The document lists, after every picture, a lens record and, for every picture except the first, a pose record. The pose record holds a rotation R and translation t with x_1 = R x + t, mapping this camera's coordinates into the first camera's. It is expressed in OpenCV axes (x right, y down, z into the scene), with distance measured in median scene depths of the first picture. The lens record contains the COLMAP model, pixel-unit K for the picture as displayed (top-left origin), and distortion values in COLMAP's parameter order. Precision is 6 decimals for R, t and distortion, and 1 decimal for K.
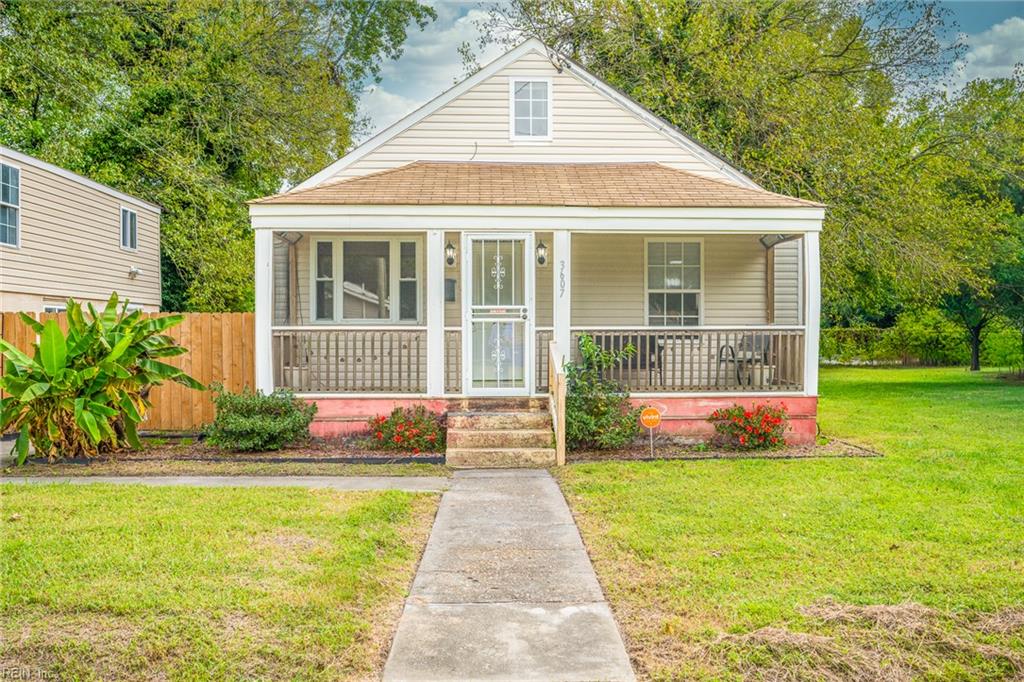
lens RADIAL K [[916.8, 0, 512.0], [0, 916.8, 341.0], [0, 0, 1]] dist [-0.008648, 0.008248]
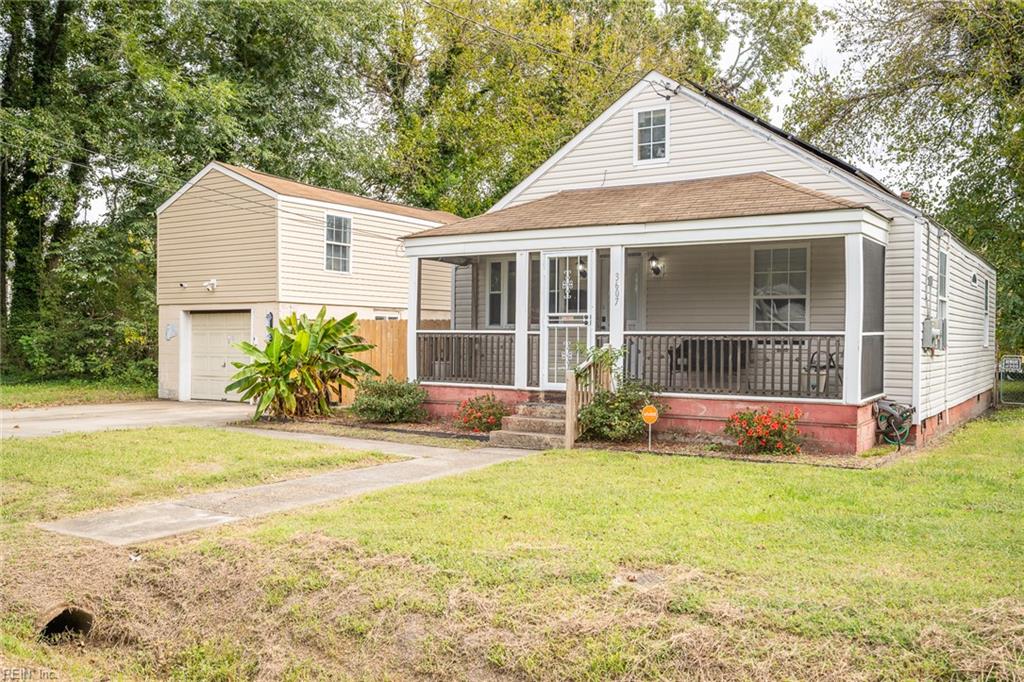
lens RADIAL K [[877.5, 0, 512.0], [0, 877.5, 341.0], [0, 0, 1]] dist [0.003347, 0.004818]
pose [[0.823871, 0.011083, -0.566669, 0.560041], [-0.013935, 0.999903, -0.000704, -0.001184], [0.566606, 0.008476, 0.823945, 0.037648]]
